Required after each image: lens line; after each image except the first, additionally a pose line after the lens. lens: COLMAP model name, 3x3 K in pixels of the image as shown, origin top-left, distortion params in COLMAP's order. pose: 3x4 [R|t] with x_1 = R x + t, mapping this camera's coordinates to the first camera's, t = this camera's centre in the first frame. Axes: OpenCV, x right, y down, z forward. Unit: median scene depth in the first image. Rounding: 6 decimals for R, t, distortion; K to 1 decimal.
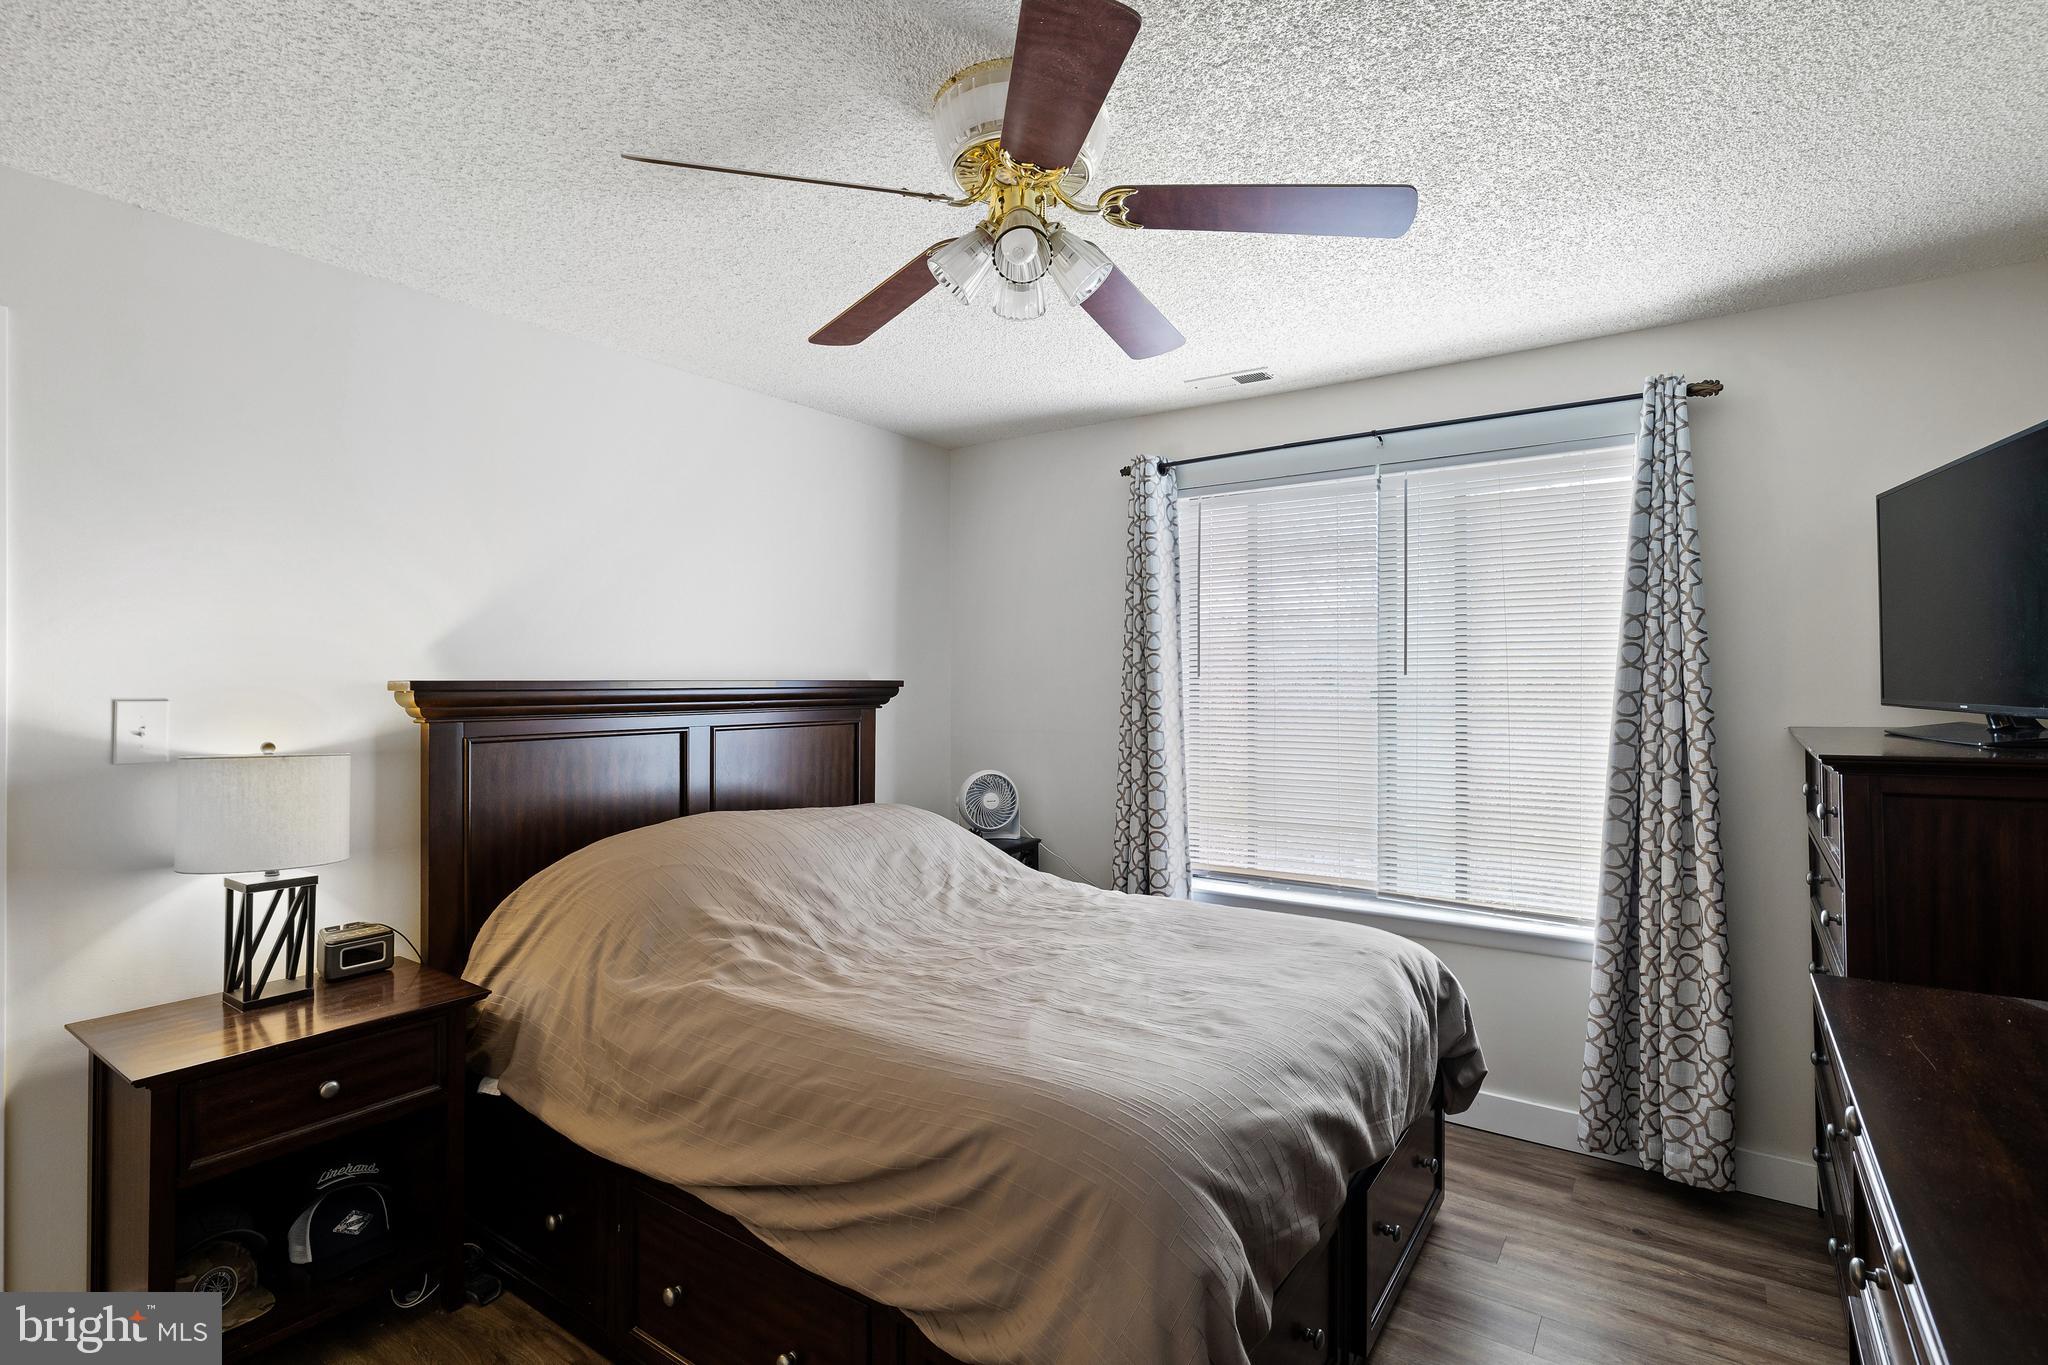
lens RADIAL K [[988.1, 0, 1049.8], [0, 988.1, 668.3], [0, 0, 1]] dist [-0.001075, 0.001398]
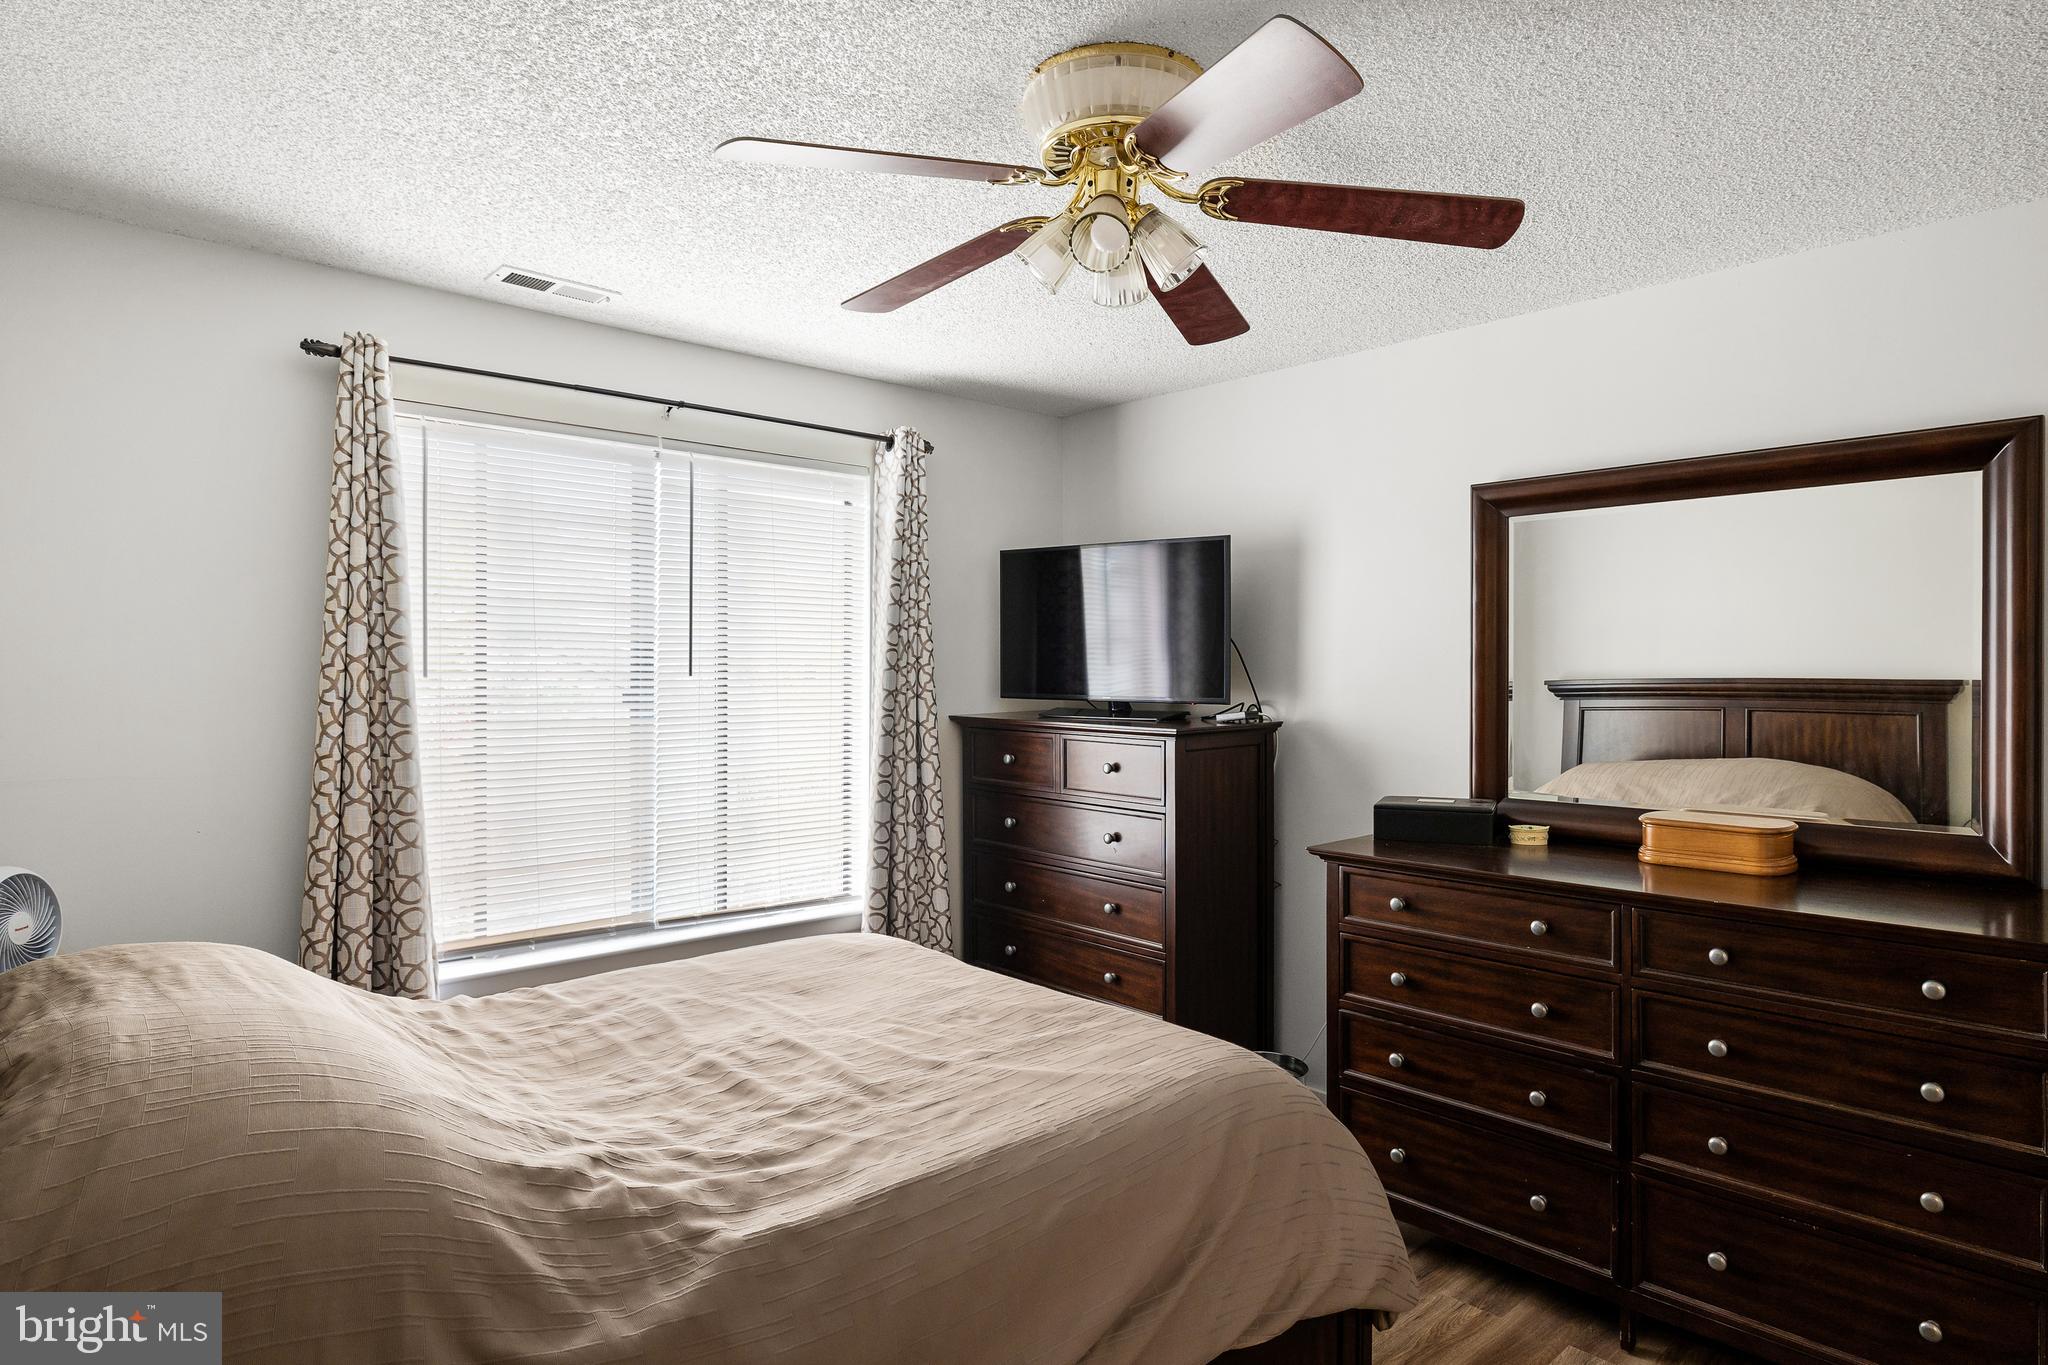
lens RADIAL K [[1136.2, 0, 1074.7], [0, 1136.2, 678.2], [0, 0, 1]] dist [0.001154, 0.000805]
pose [[0.210943, -0.003900, 0.977491, -0.733225], [-0.013205, 0.999889, 0.006839, -0.003976], [-0.977409, -0.014350, 0.210868, 0.533138]]
